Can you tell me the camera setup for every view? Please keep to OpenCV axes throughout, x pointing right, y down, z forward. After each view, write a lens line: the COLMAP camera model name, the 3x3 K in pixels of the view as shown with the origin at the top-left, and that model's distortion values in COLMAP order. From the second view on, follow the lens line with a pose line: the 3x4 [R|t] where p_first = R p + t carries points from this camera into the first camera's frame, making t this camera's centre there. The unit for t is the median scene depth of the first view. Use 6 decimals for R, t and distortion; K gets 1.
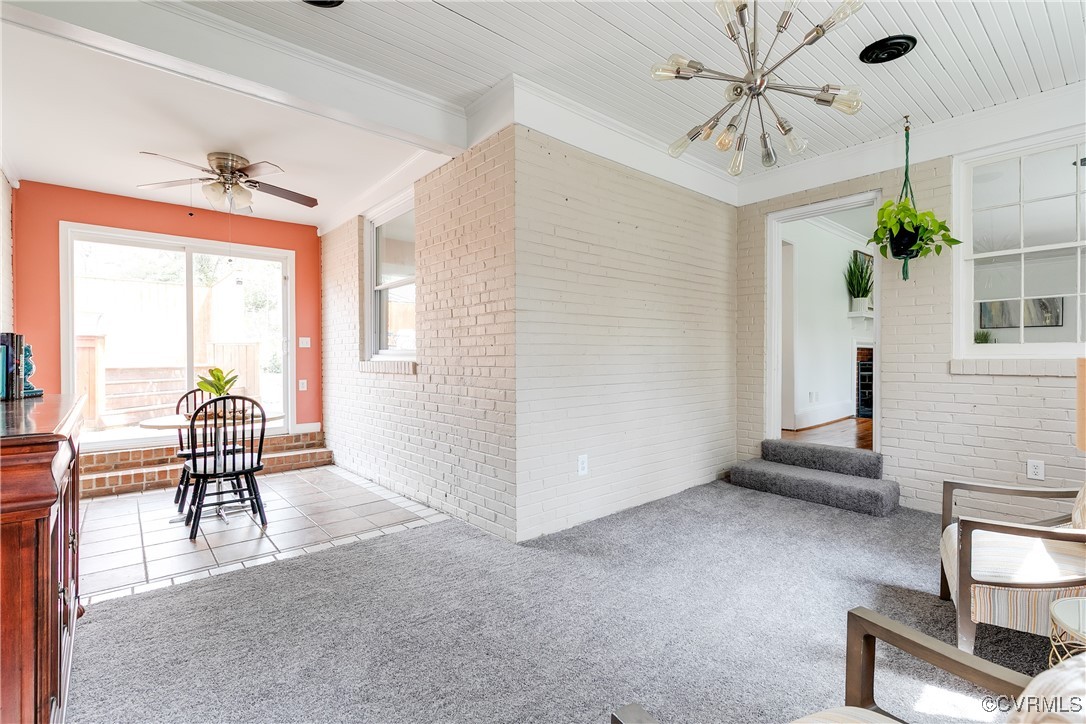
lens RADIAL K [[497.6, 0, 558.3], [0, 497.6, 373.9], [0, 0, 1]] dist [0.002030, 0.000114]
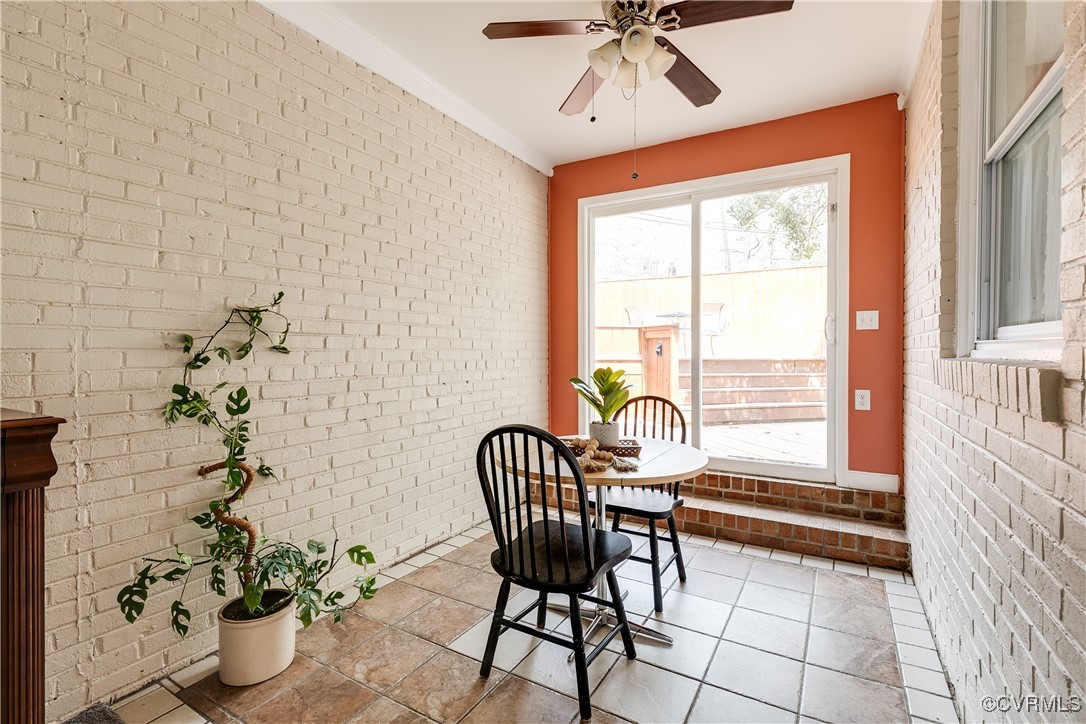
lens RADIAL K [[508.8, 0, 543.1], [0, 508.8, 350.0], [0, 0, 1]] dist [0.001430, 0.000052]
pose [[0.313850, 0.002657, -0.949469, -0.101724], [-0.030233, 0.999517, -0.007197, -0.016811], [0.948991, 0.030964, 0.313778, 0.507144]]
